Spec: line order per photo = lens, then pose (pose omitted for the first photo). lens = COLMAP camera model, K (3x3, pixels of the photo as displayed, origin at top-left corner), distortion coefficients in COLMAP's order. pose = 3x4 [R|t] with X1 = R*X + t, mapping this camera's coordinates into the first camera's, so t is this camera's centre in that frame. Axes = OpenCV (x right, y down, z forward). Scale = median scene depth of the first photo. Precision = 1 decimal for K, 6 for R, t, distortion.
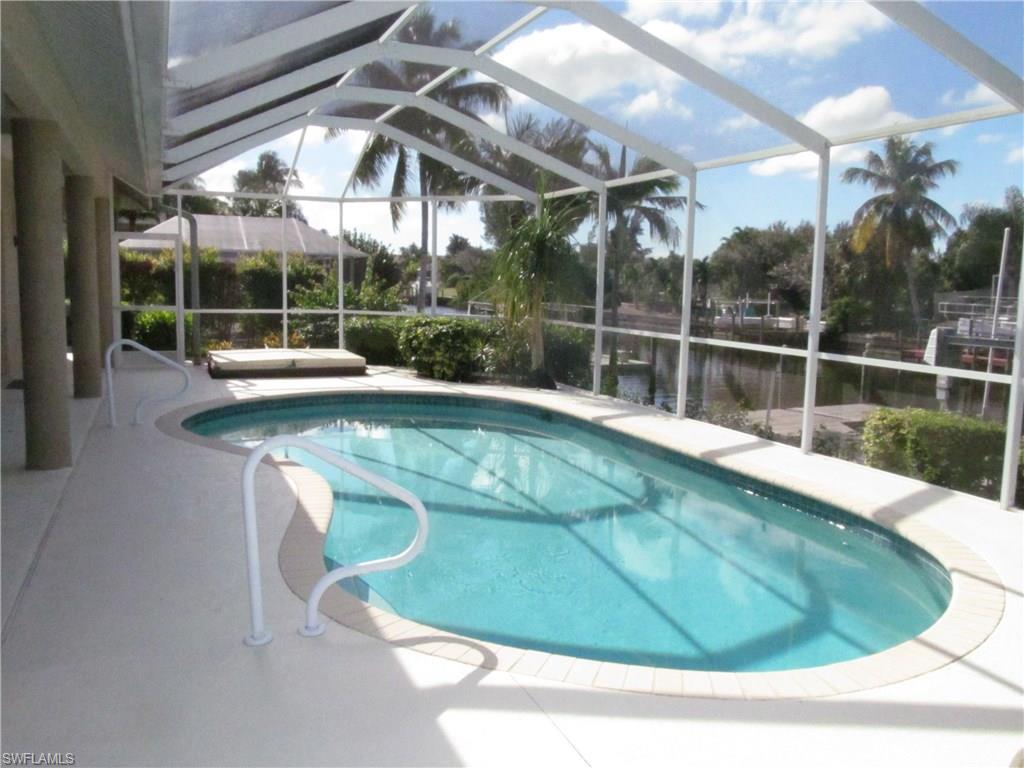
lens RADIAL K [[867.7, 0, 512.0], [0, 867.7, 384.0], [0, 0, 1]] dist [-0.001396, 0.001387]
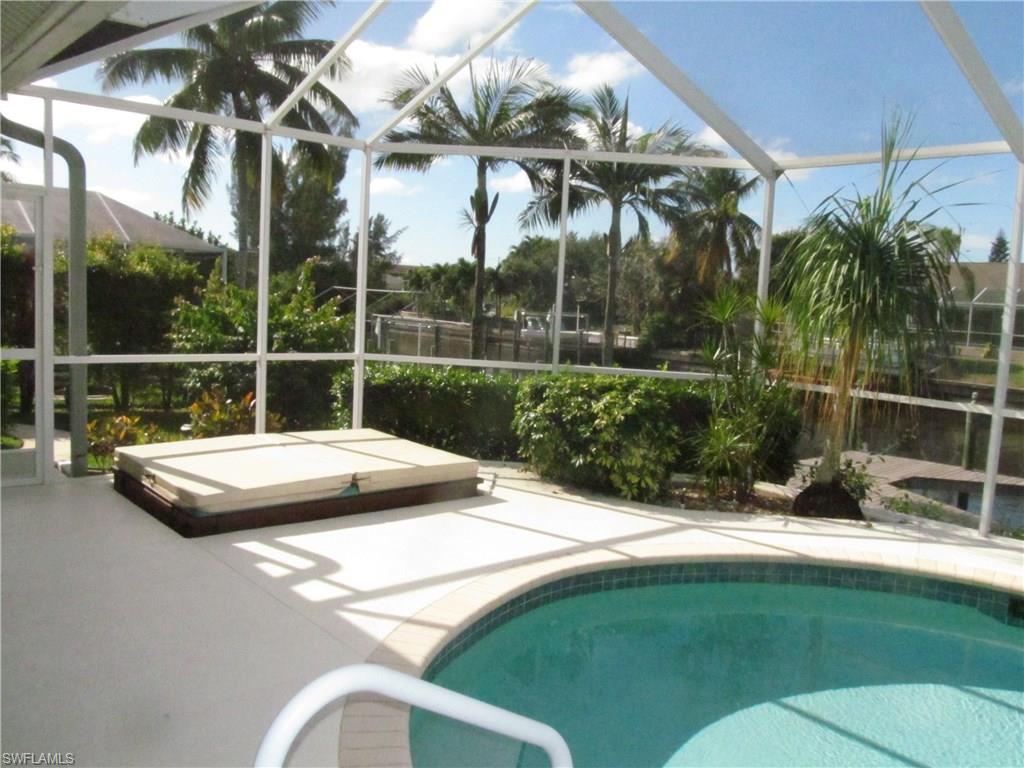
lens RADIAL K [[867.7, 0, 512.0], [0, 867.7, 384.0], [0, 0, 1]] dist [-0.001396, 0.001387]
pose [[0.951649, -0.005440, 0.307140, -0.070682], [0.006962, 0.999968, -0.003859, -0.016688], [-0.307110, 0.005811, 0.951656, 0.121266]]
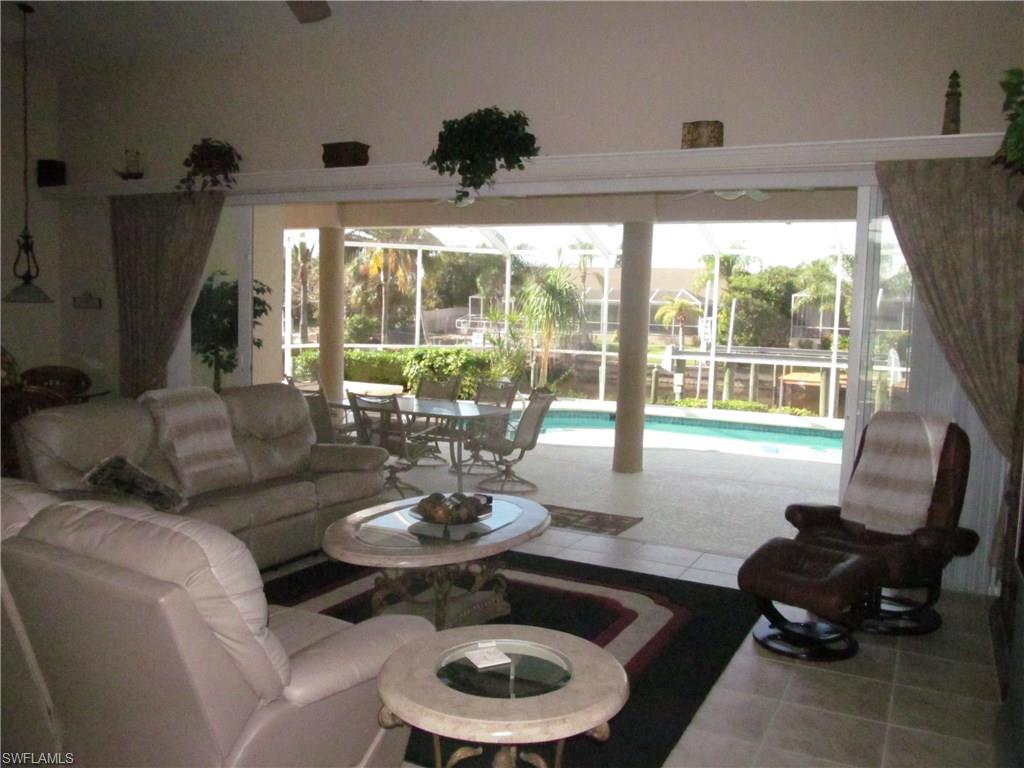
lens RADIAL K [[867.7, 0, 512.0], [0, 867.7, 384.0], [0, 0, 1]] dist [-0.001396, 0.001387]
pose [[0.770726, -0.061592, 0.634183, -0.180764], [0.072022, 0.997359, 0.009336, -0.007796], [-0.633083, 0.038479, 0.773127, 0.007857]]
